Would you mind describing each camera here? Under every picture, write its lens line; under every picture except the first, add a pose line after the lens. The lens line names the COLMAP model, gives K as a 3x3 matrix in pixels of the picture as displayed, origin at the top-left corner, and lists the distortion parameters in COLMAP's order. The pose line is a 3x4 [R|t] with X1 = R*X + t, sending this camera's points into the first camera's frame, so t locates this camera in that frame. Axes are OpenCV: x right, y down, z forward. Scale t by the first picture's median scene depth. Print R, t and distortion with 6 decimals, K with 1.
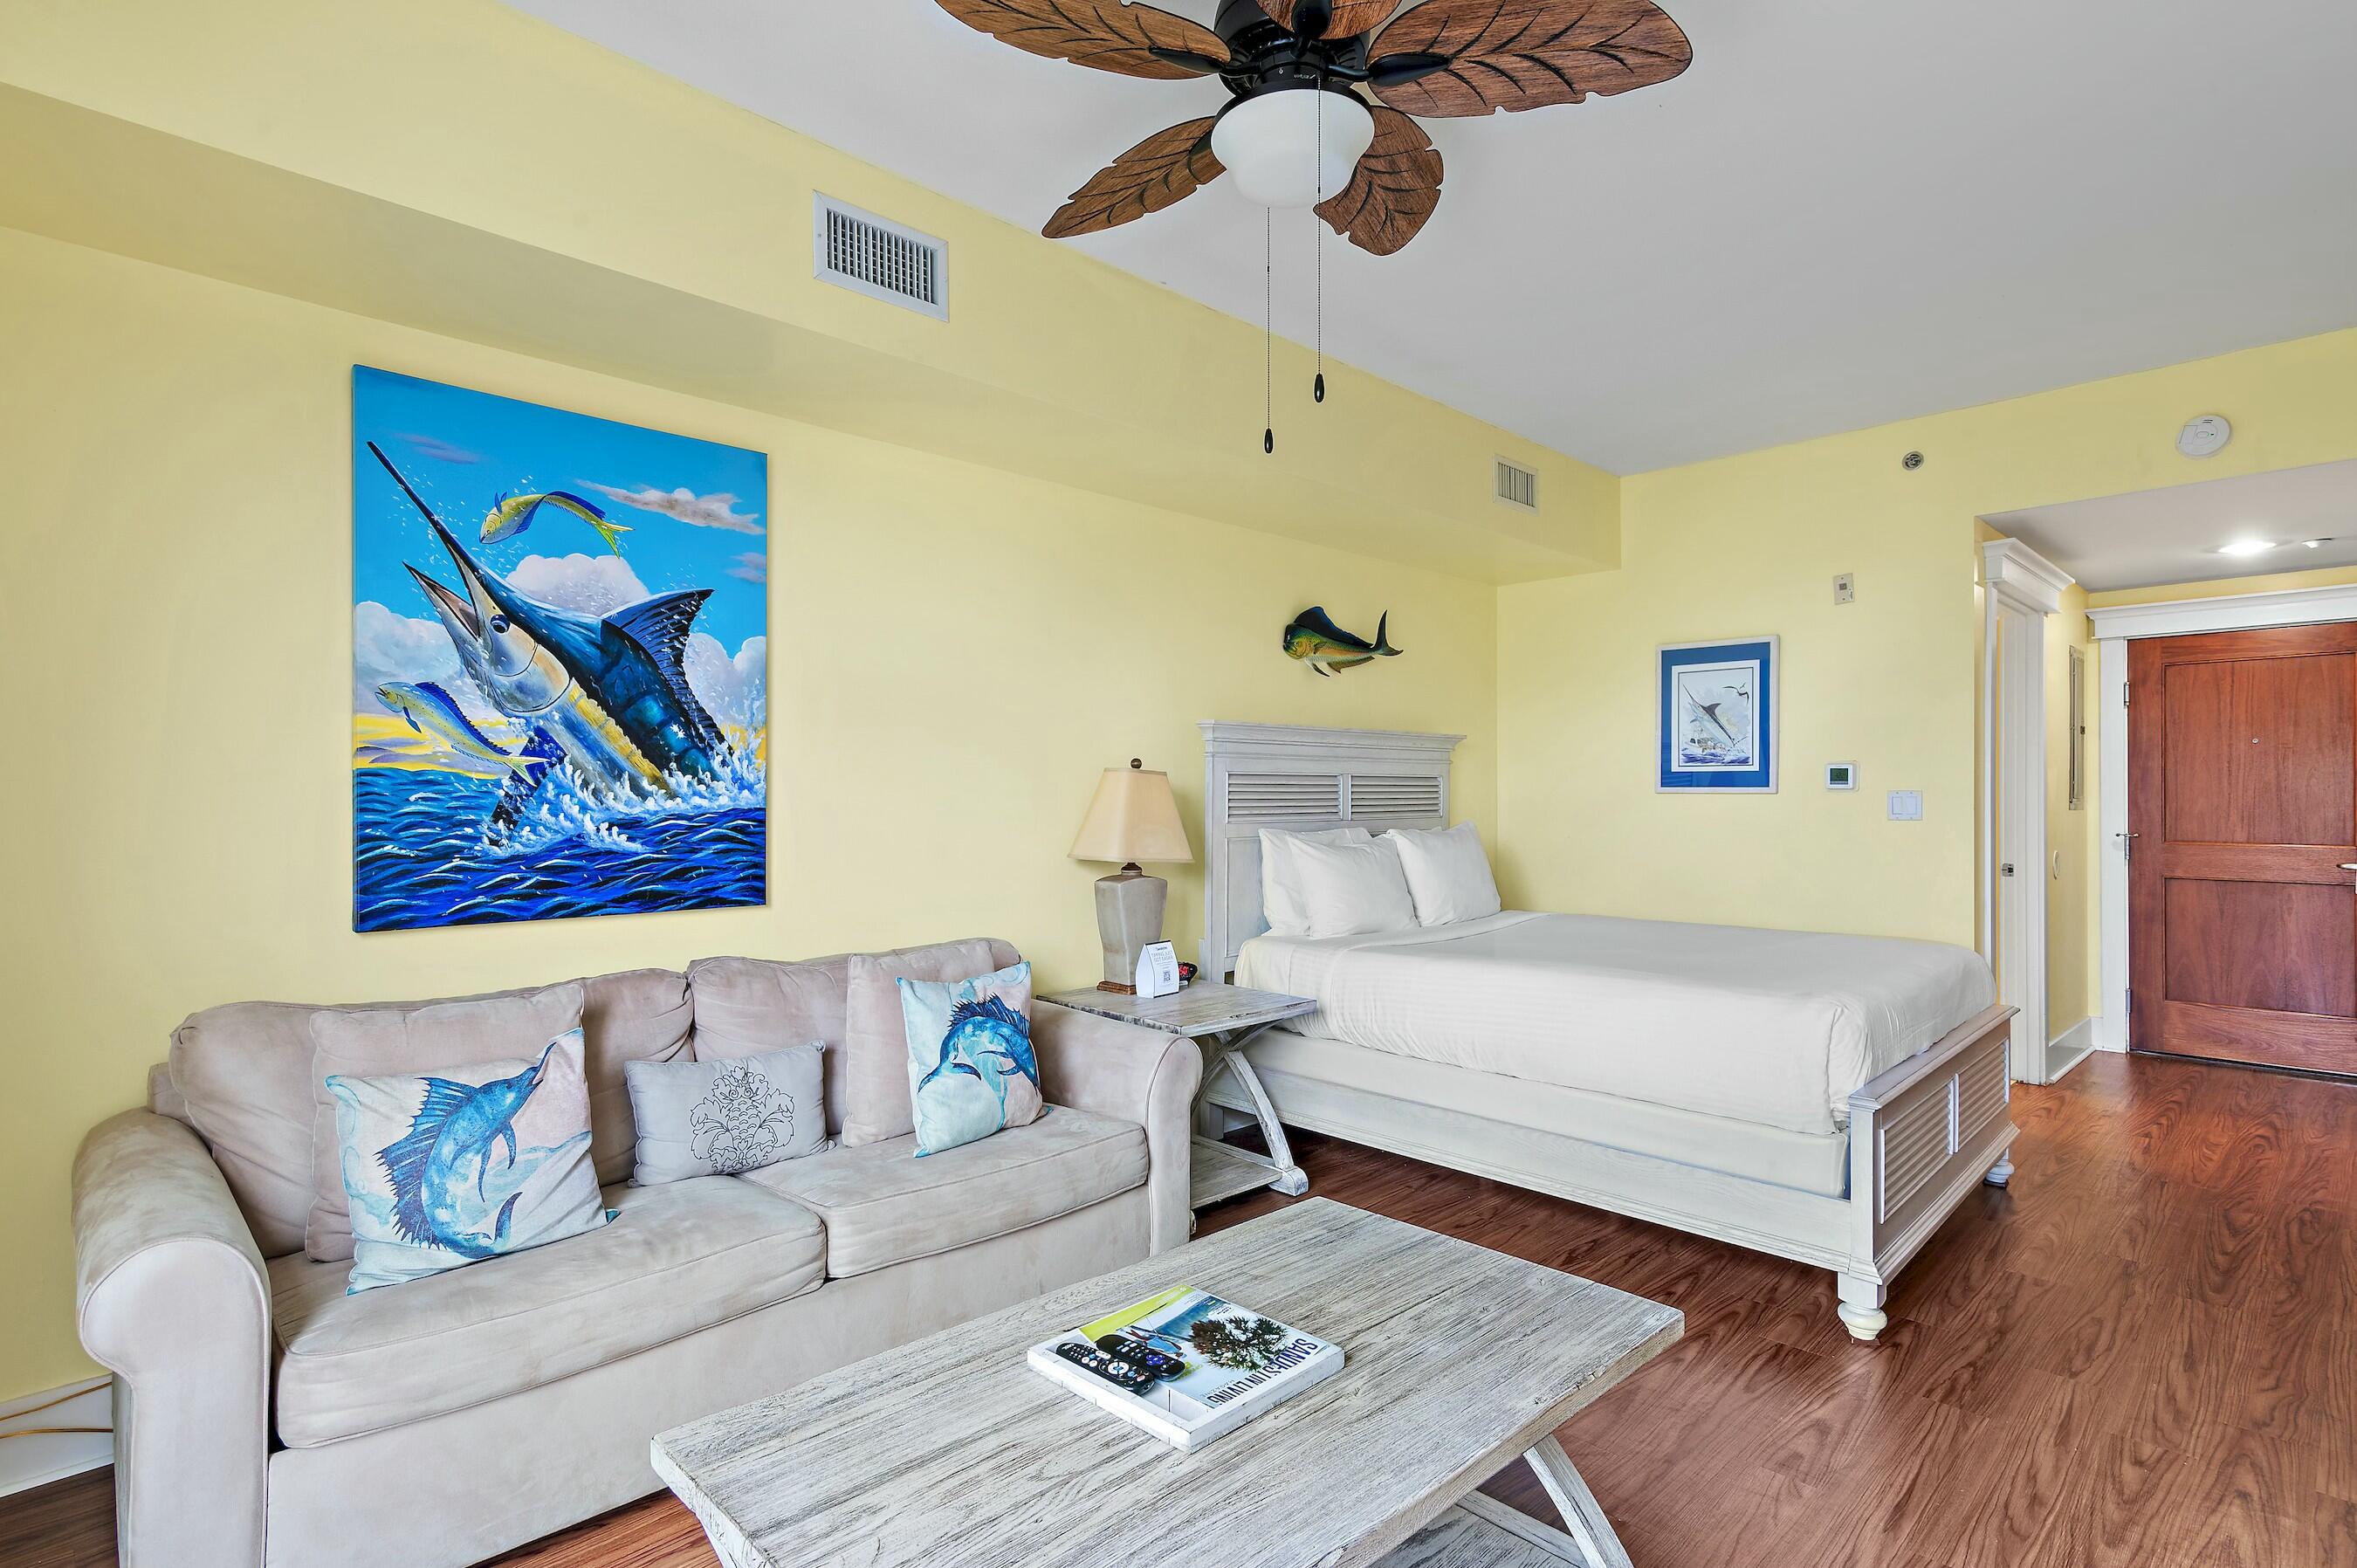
lens RADIAL K [[1166.2, 0, 1172.8], [0, 1166.2, 796.2], [0, 0, 1]] dist [0.016273, -0.000503]
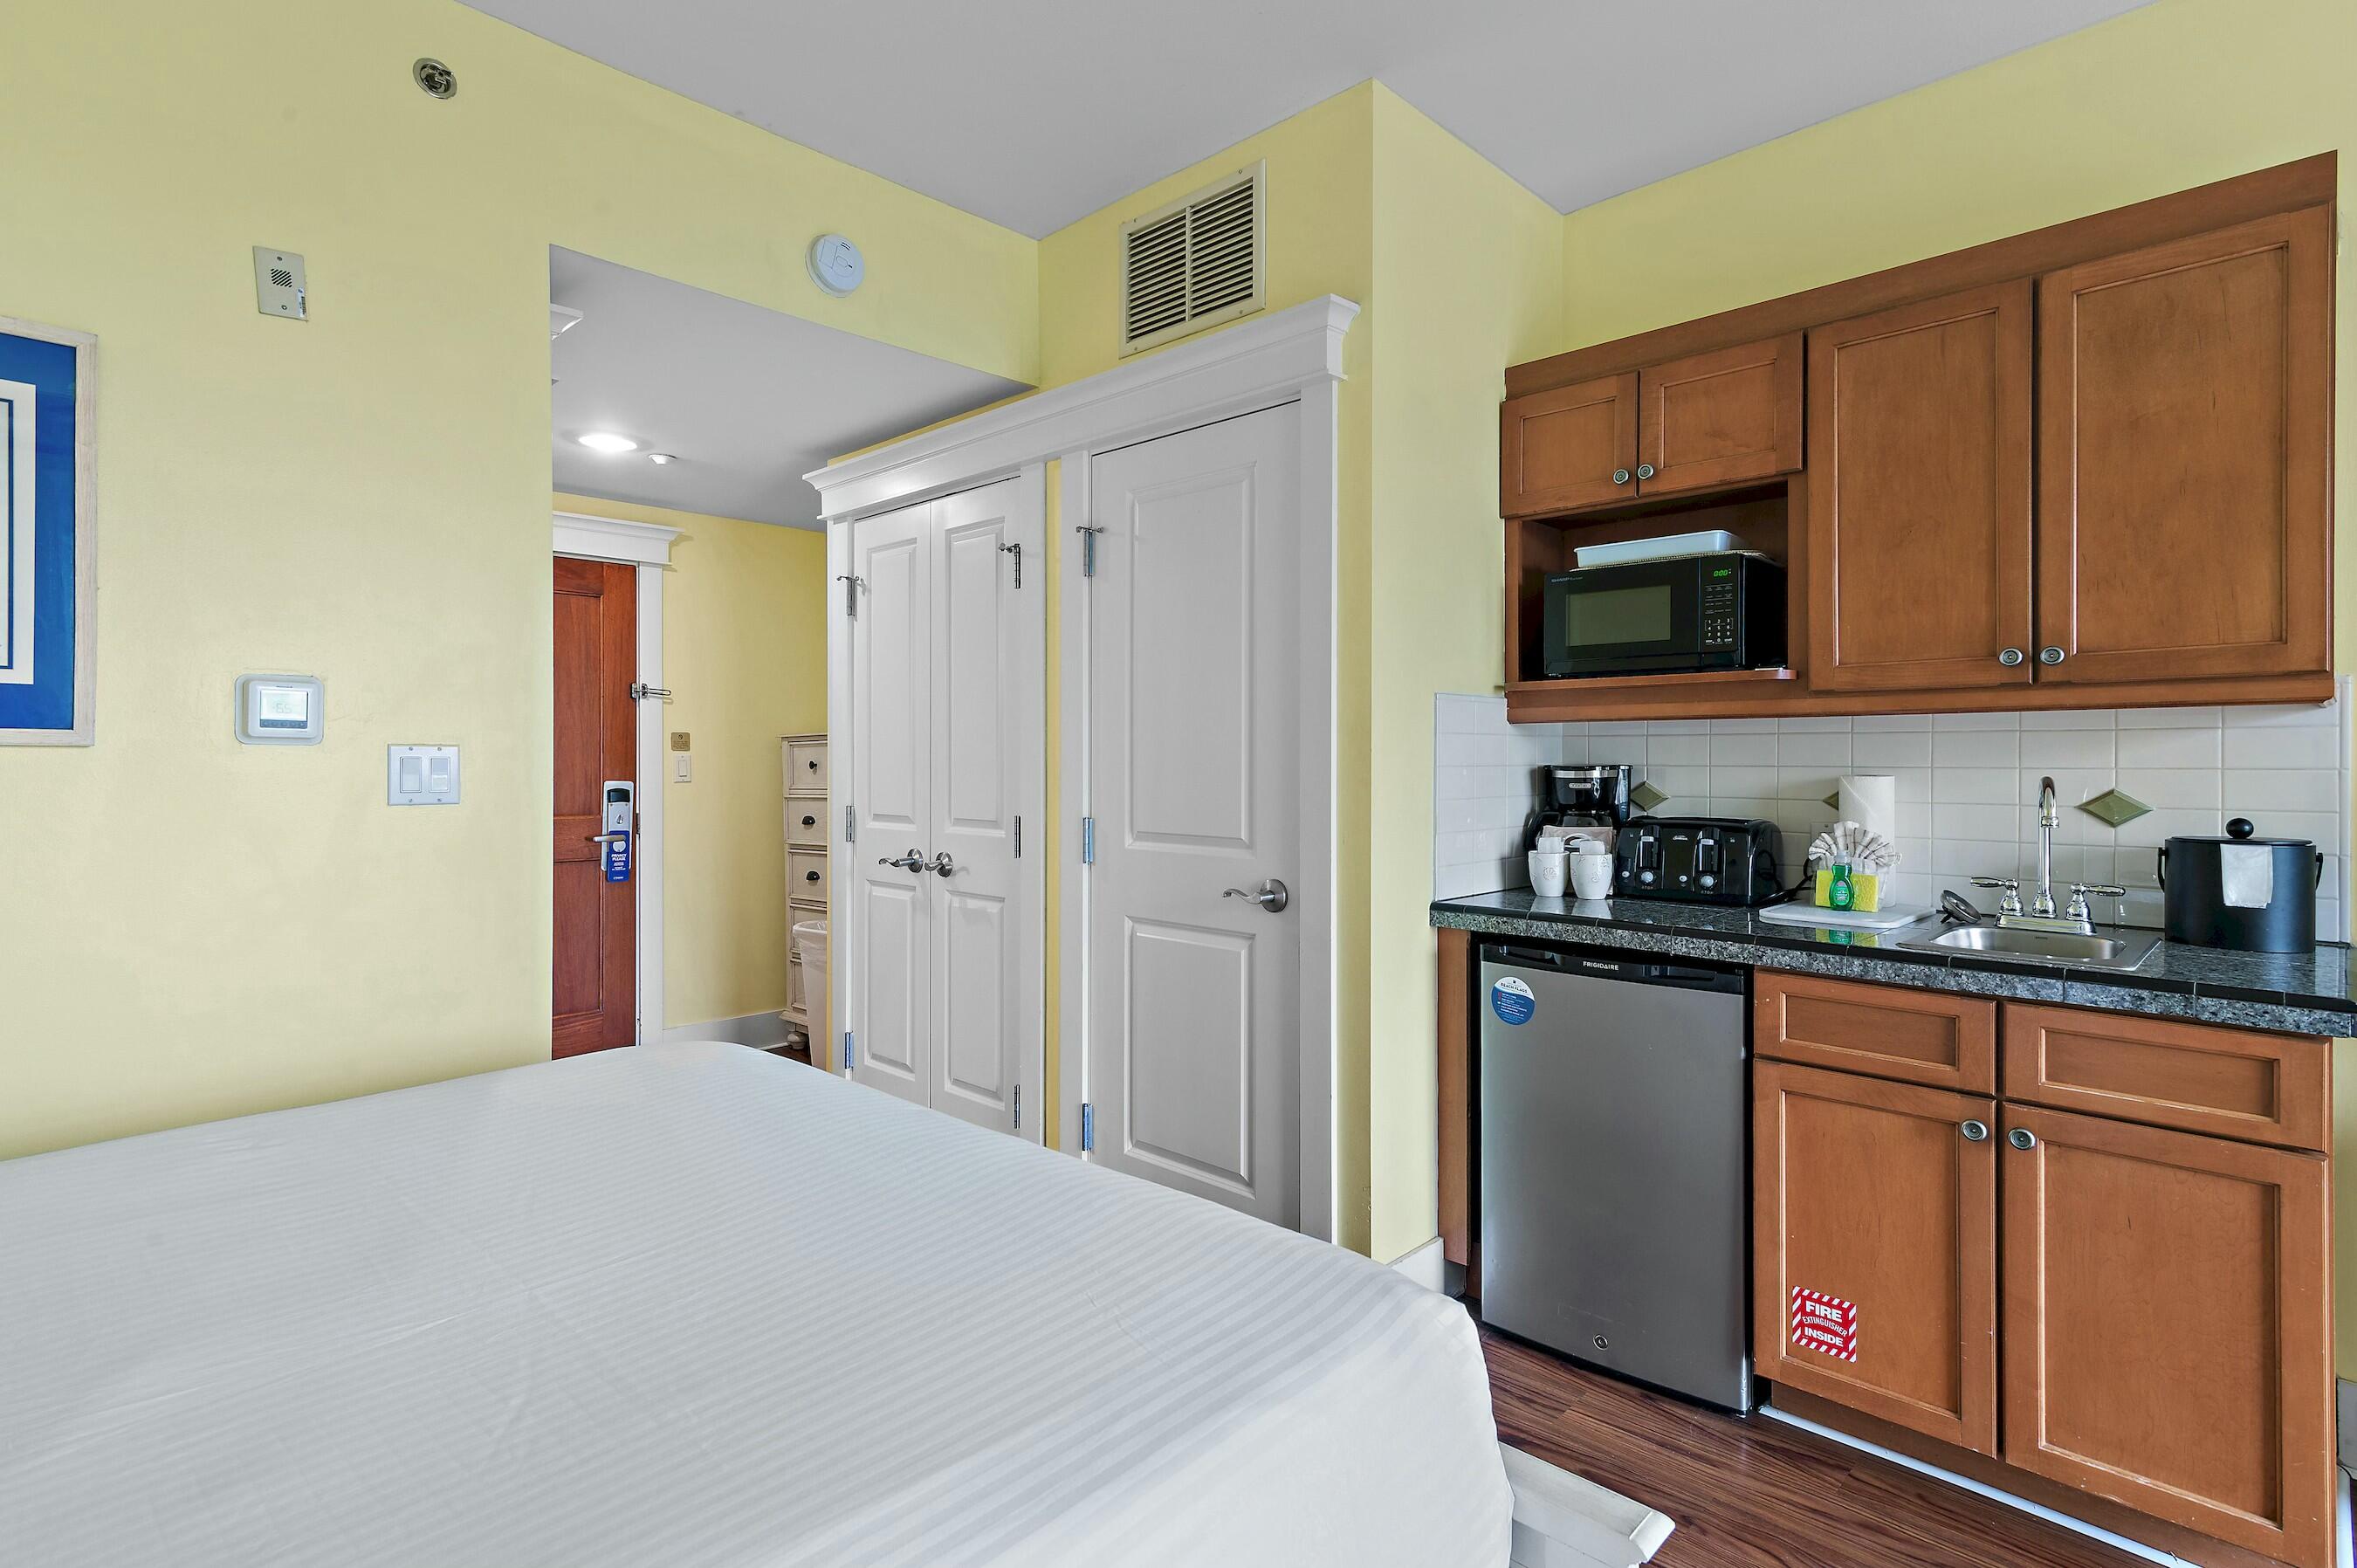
lens RADIAL K [[1177.0, 0, 1177.1], [0, 1177.0, 759.7], [0, 0, 1]] dist [0.016842, 0.000031]
pose [[-0.028805, 0.003383, 0.999579, 0.108280], [-0.004400, 0.999984, -0.003511, 0.001815], [-0.999575, -0.004500, -0.028790, 0.630413]]
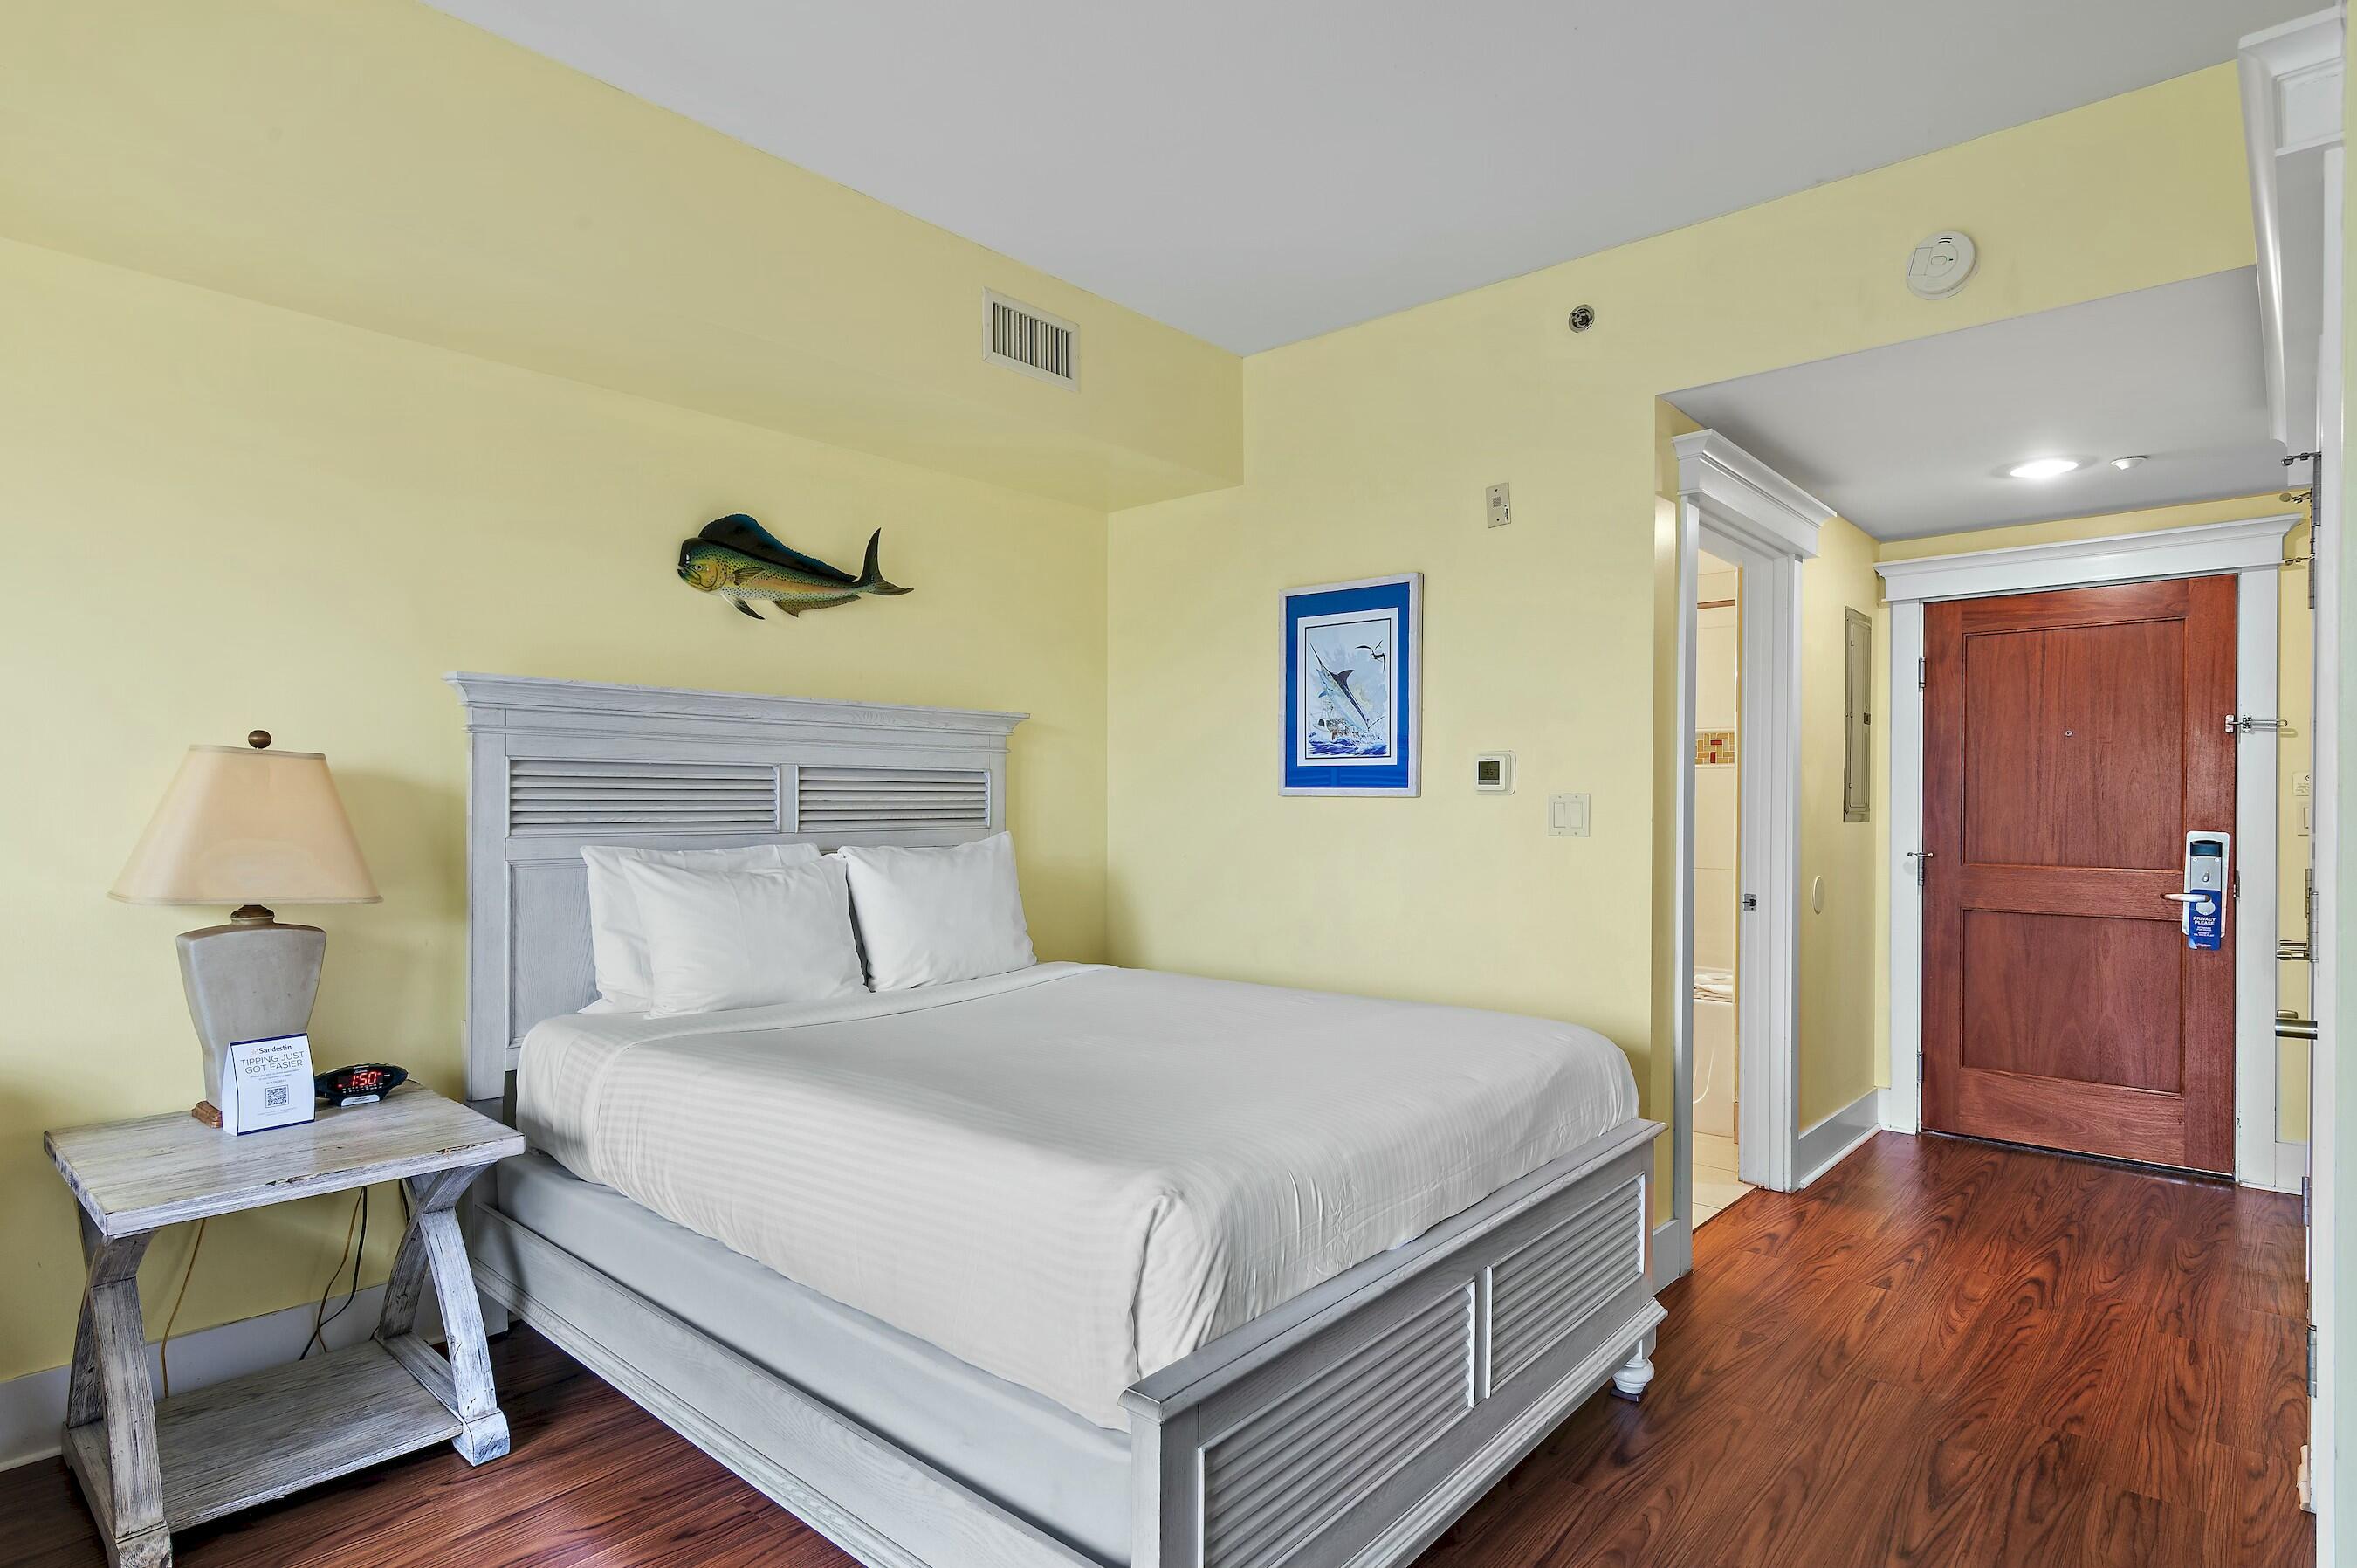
lens RADIAL K [[1235.8, 0, 1174.1], [0, 1235.8, 809.1], [0, 0, 1]] dist [0.001463, 0.000586]
pose [[0.997647, 0.005480, 0.068338, 0.307132], [-0.005908, 0.999964, 0.006061, 0.001275], [-0.068302, -0.006451, 0.997644, 0.257648]]
